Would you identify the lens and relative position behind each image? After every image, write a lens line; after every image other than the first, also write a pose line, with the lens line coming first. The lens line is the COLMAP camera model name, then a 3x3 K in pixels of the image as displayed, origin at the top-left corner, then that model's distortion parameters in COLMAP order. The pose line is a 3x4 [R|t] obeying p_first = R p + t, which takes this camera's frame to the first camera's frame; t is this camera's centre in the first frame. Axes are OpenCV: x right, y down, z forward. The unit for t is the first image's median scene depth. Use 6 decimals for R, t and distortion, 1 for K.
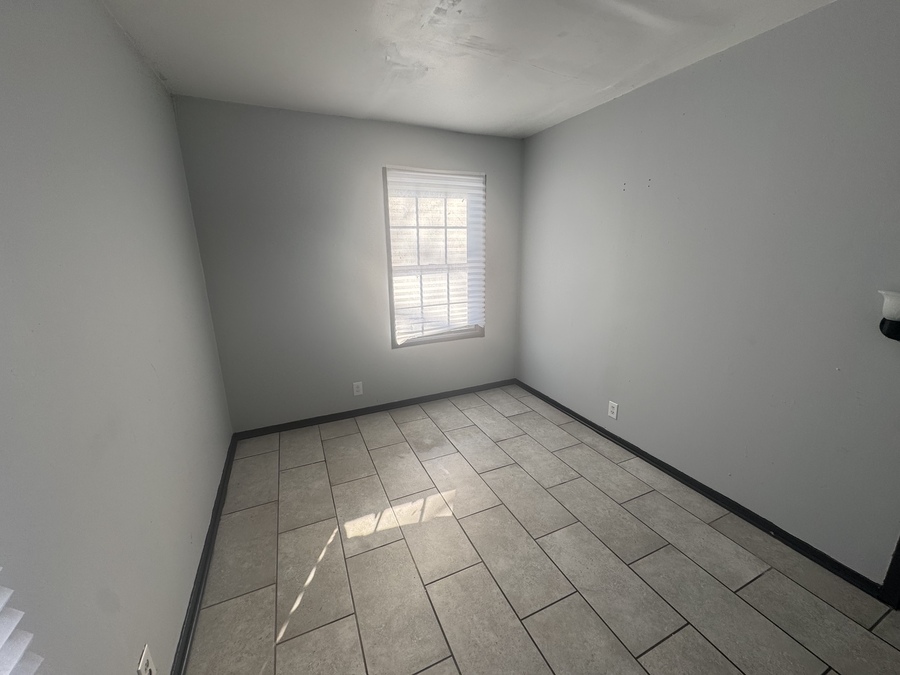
lens RADIAL K [[357.6, 0, 449.4], [0, 357.6, 341.3], [0, 0, 1]] dist [-0.002938, -0.001136]
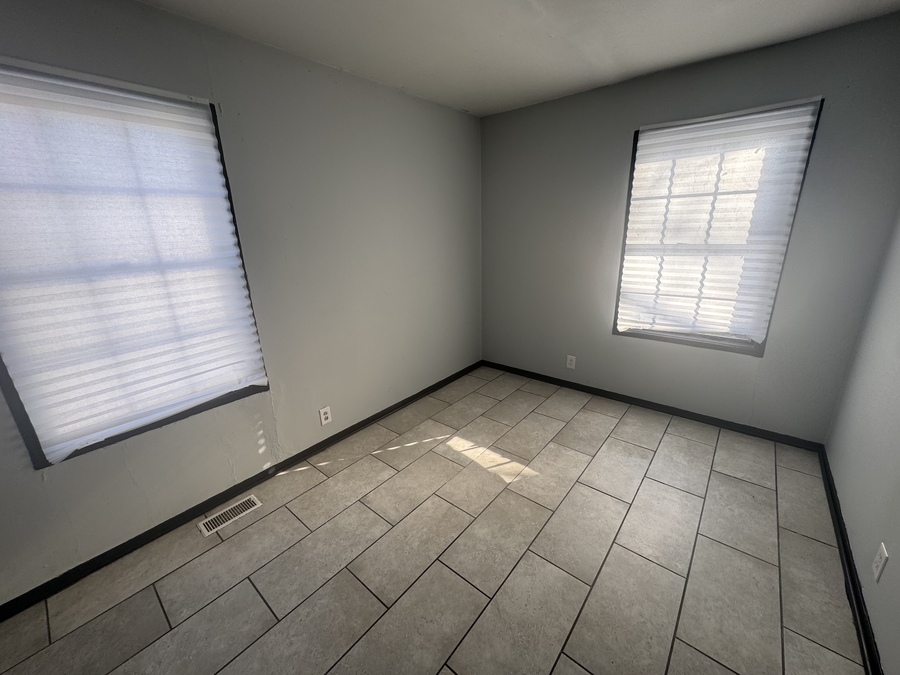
lens RADIAL K [[357.6, 0, 447.0], [0, 357.6, 341.2], [0, 0, 1]] dist [-0.002938, -0.001136]
pose [[0.427644, 0.277549, -0.860283, 0.470333], [-0.212405, 0.955903, 0.202813, -0.059507], [0.878638, 0.095997, 0.467739, 0.197528]]
